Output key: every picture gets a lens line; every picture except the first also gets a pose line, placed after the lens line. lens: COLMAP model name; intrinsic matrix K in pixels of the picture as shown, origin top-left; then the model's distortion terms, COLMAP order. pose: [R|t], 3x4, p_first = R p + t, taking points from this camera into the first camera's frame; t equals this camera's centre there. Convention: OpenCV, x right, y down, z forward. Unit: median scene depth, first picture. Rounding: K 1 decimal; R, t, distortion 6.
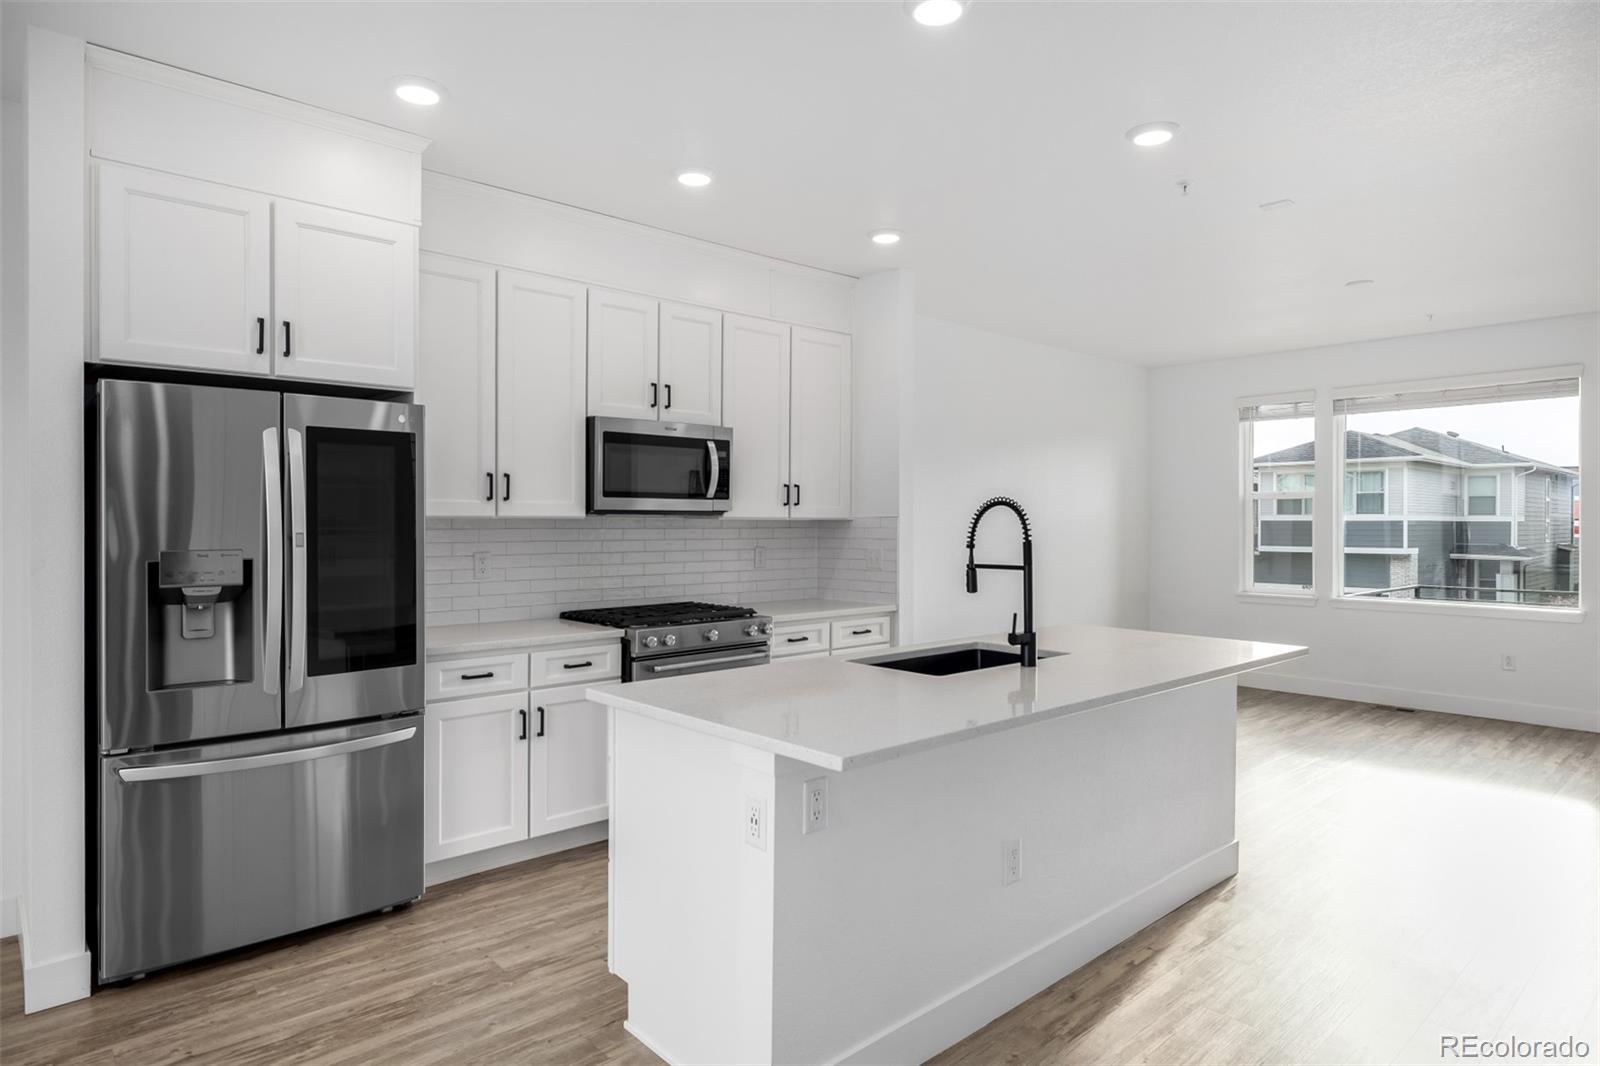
lens RADIAL K [[917.0, 0, 792.4], [0, 917.0, 528.3], [0, 0, 1]] dist [-0.001335, 0.000105]
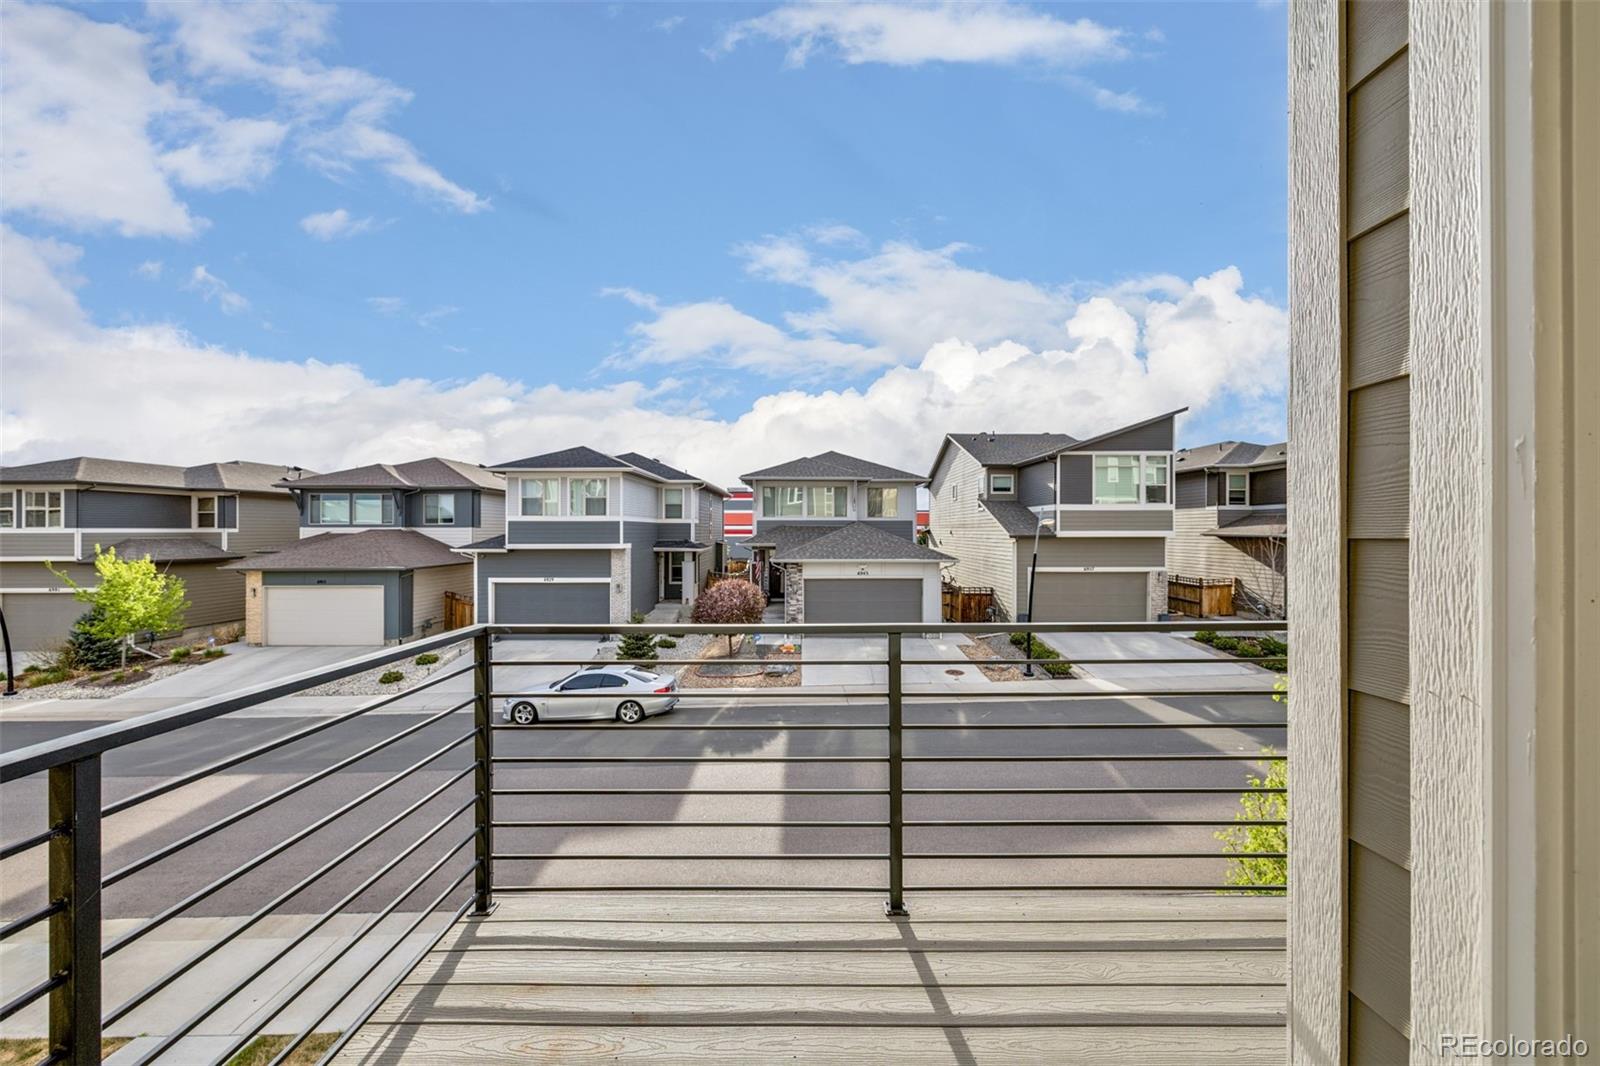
lens RADIAL K [[670.3, 0, 798.8], [0, 670.3, 531.4], [0, 0, 1]] dist [0.000291, -0.000042]
pose [[0.677546, -0.002326, 0.735476, 1.393204], [0.006430, 0.999976, -0.002761, 0.076693], [-0.735452, 0.006600, 0.677545, 1.800372]]
